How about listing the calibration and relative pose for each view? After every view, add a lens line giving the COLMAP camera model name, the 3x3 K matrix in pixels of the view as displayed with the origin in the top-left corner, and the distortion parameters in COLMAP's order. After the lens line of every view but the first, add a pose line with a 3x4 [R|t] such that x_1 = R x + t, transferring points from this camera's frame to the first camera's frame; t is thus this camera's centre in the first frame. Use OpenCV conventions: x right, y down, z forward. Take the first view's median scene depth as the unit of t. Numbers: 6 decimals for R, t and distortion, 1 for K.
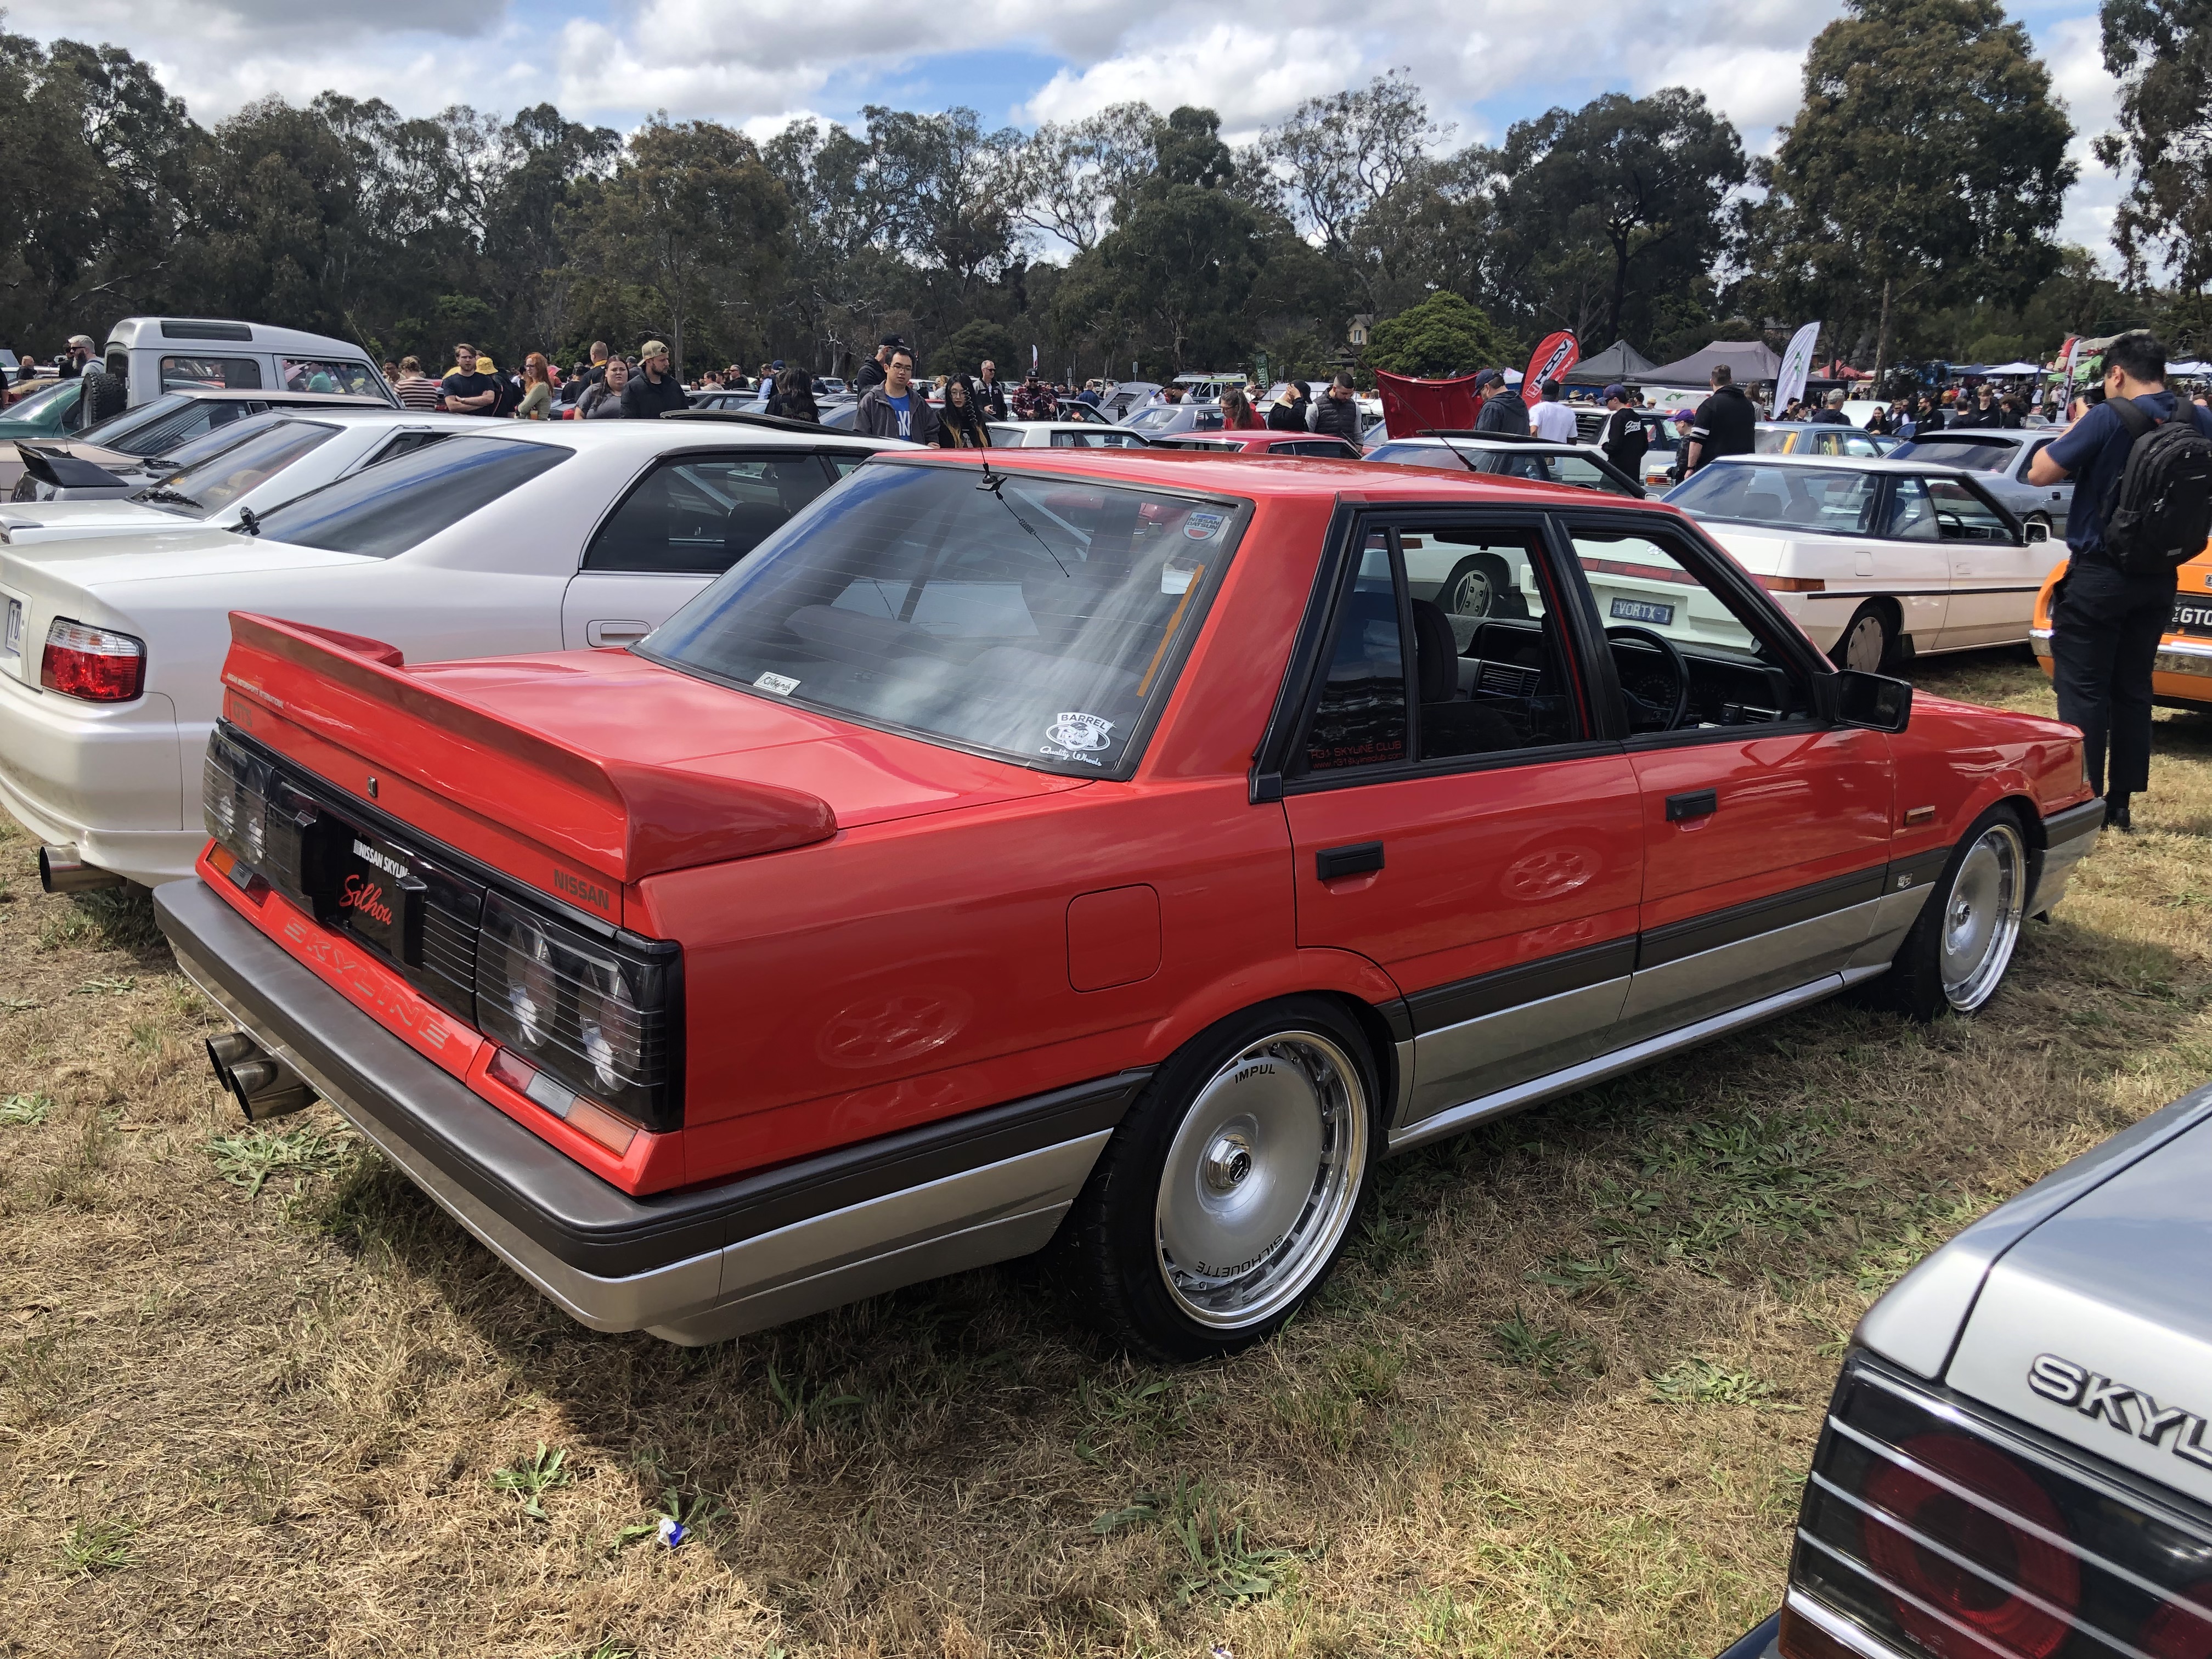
lens RADIAL K [[1814.6, 0, 1092.3], [0, 1814.6, 827.8], [0, 0, 1]] dist [0.012710, 0.012187]
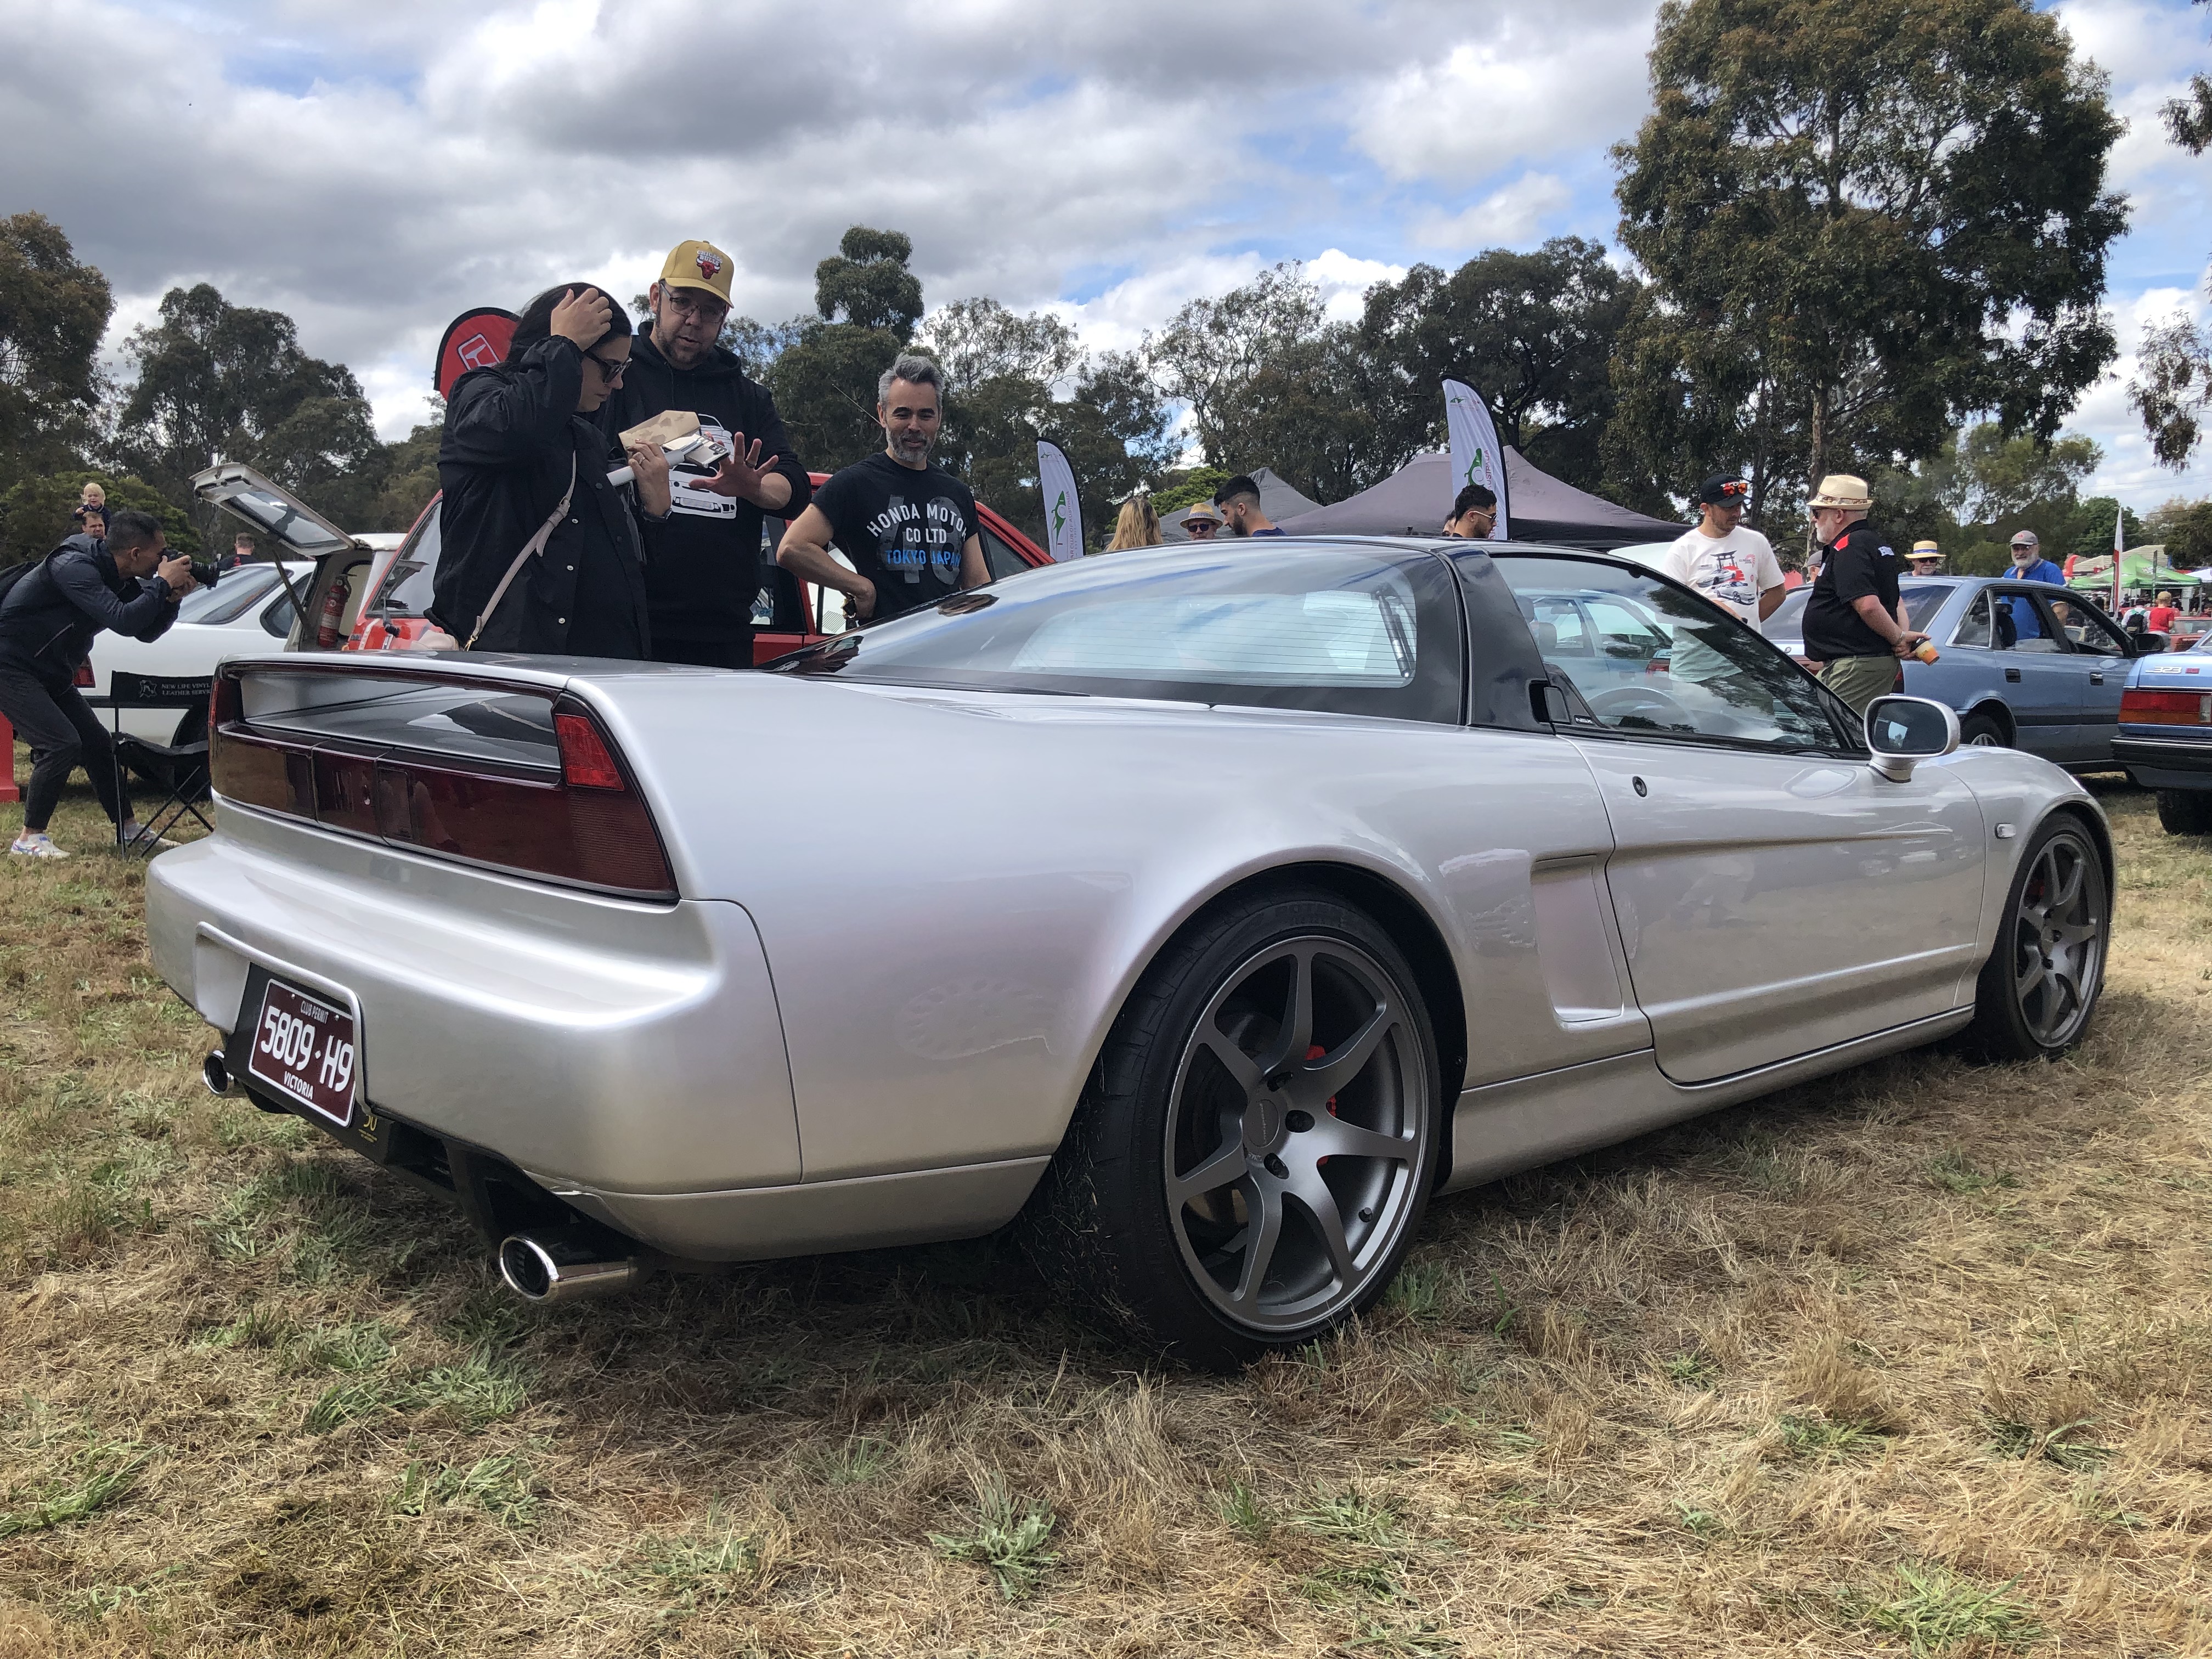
lens RADIAL K [[1814.6, 0, 1119.2], [0, 1814.6, 829.0], [0, 0, 1]] dist [0.012710, 0.012187]
pose [[0.999919, -0.011593, 0.005188, 0.209672], [0.012167, 0.991545, -0.129191, -0.091130], [-0.003646, 0.129244, 0.991606, 0.442348]]
